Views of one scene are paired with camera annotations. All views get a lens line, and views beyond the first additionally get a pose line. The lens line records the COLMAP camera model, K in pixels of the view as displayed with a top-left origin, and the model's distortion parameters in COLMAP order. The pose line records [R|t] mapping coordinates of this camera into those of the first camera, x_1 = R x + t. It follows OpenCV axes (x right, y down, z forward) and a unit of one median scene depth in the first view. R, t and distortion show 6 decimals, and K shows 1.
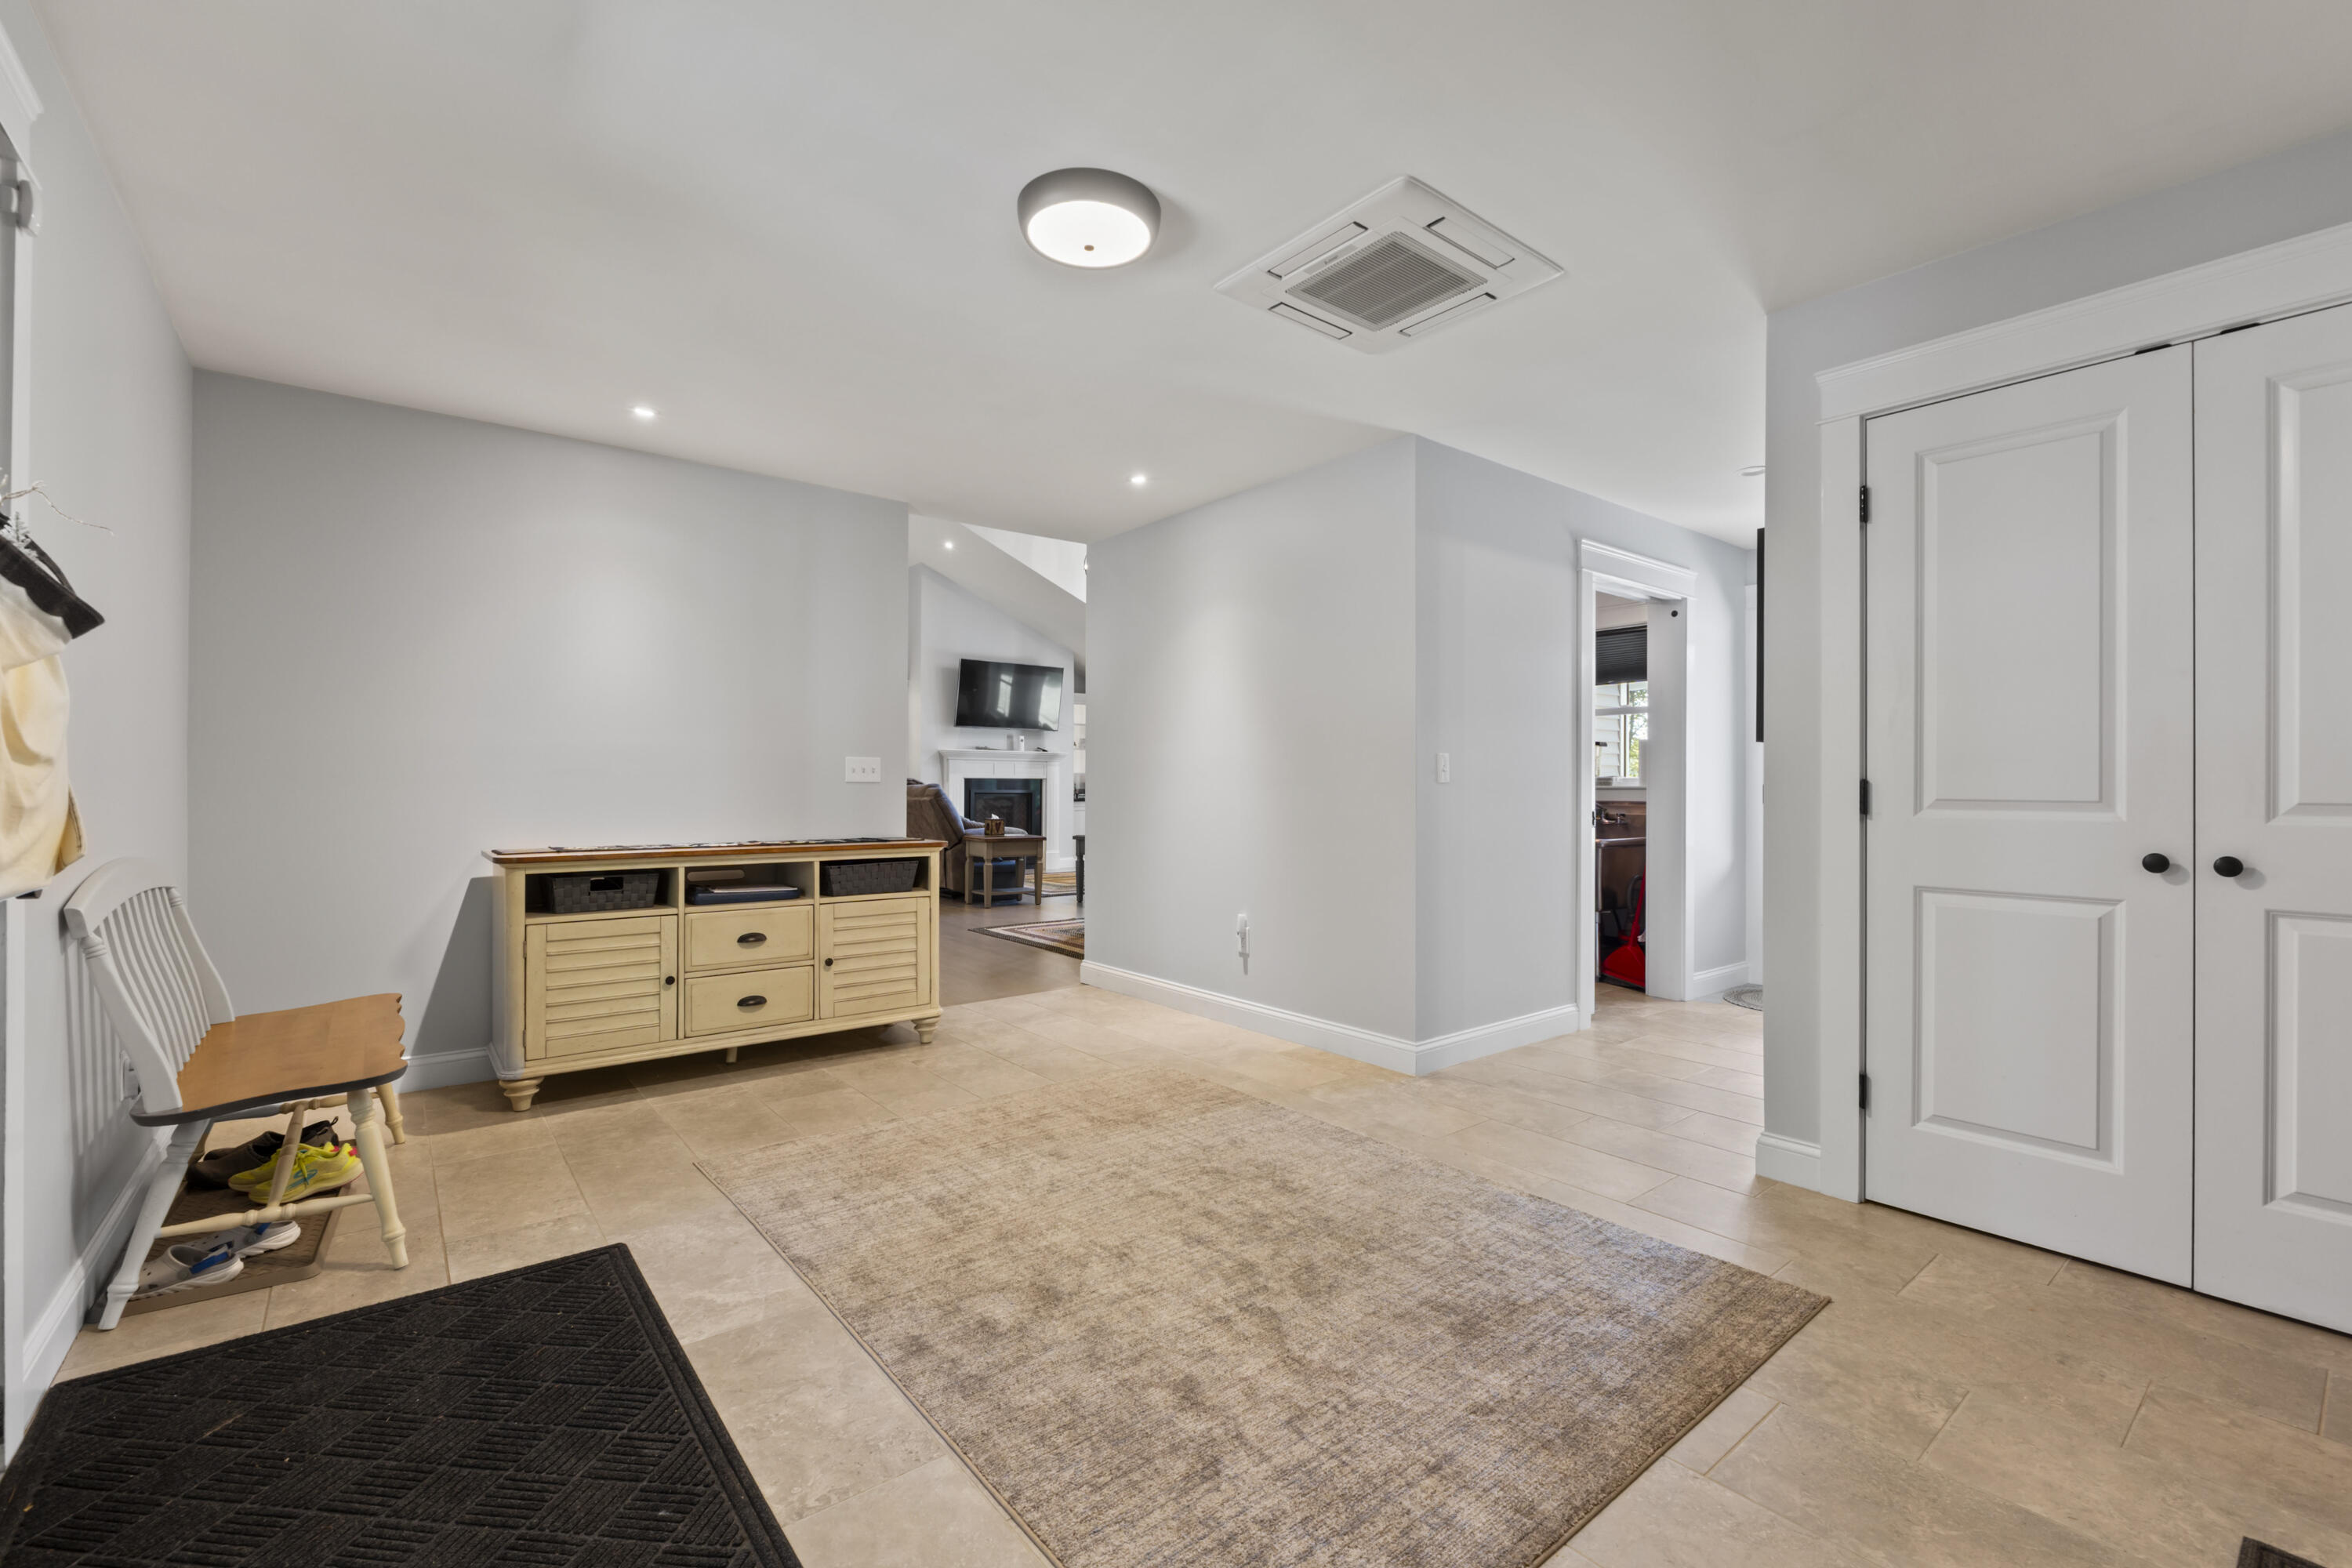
lens RADIAL K [[997.1, 0, 1172.0], [0, 997.1, 779.4], [0, 0, 1]] dist [-0.010433, 0.000111]
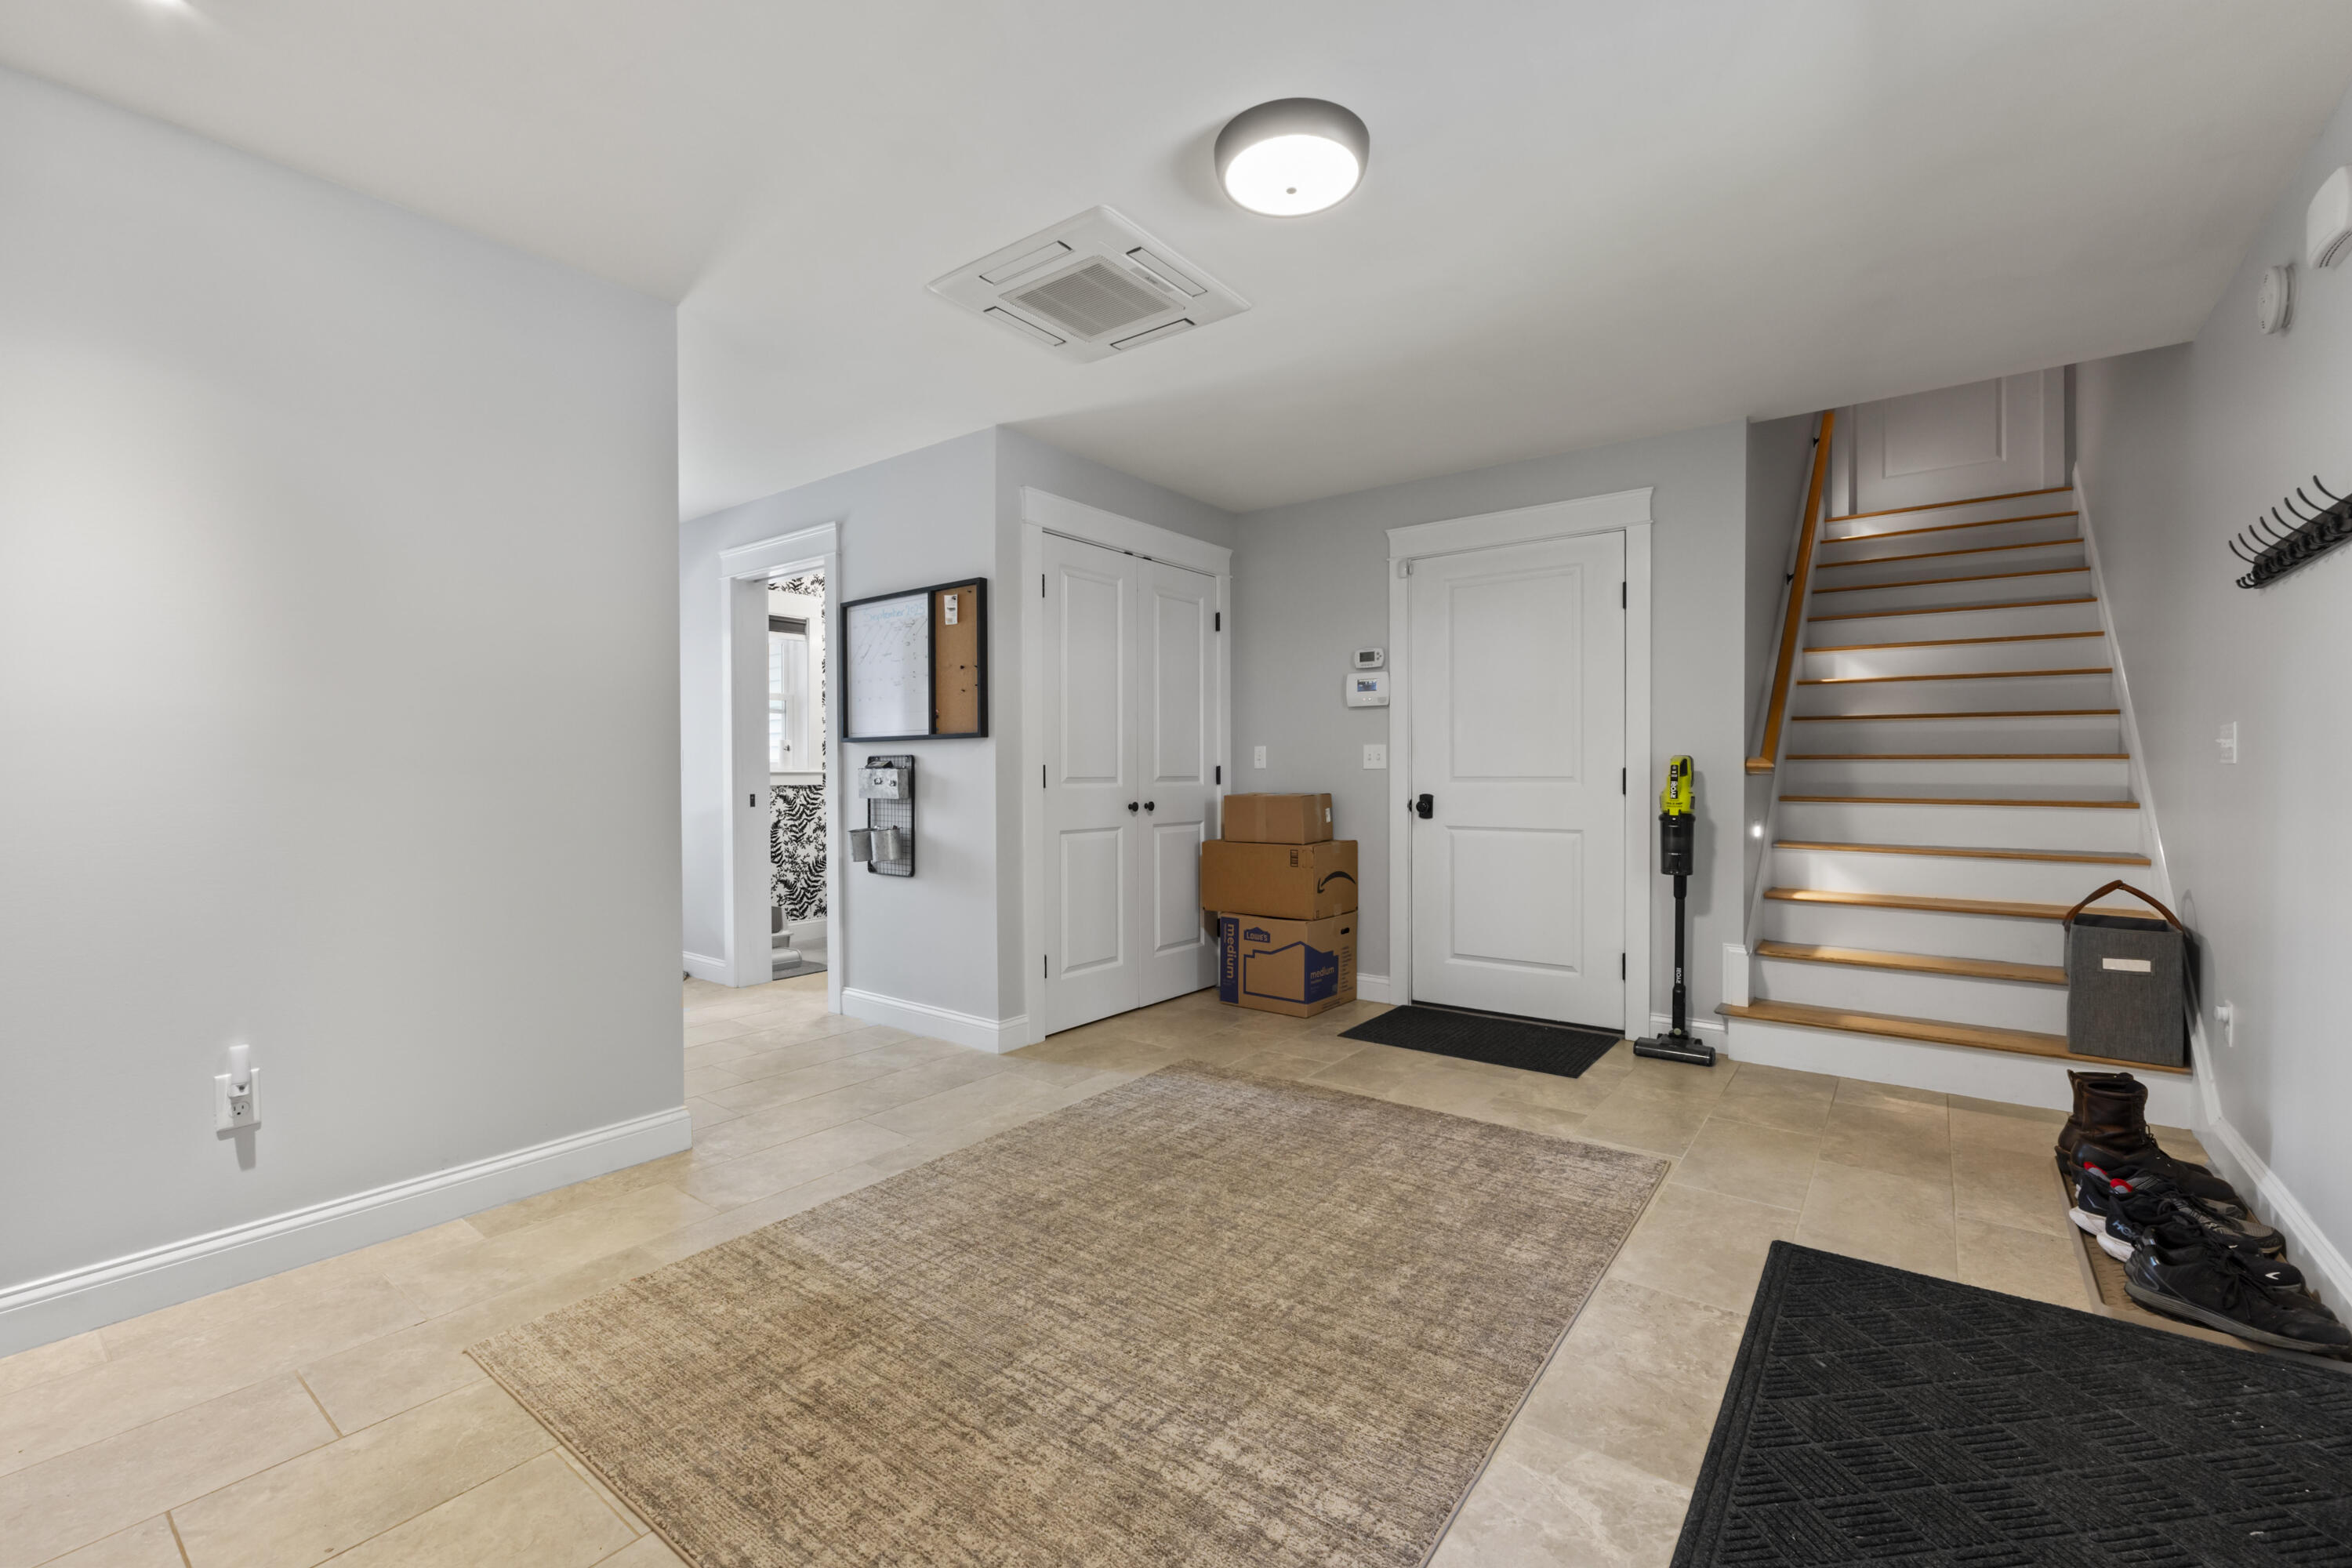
lens RADIAL K [[997.1, 0, 1172.0], [0, 997.1, 779.4], [0, 0, 1]] dist [-0.010433, 0.000111]
pose [[-0.246661, -0.012157, 0.969026, -0.892835], [-0.003207, 0.999926, 0.011728, 0.002671], [-0.969096, -0.000215, -0.246682, 1.243590]]
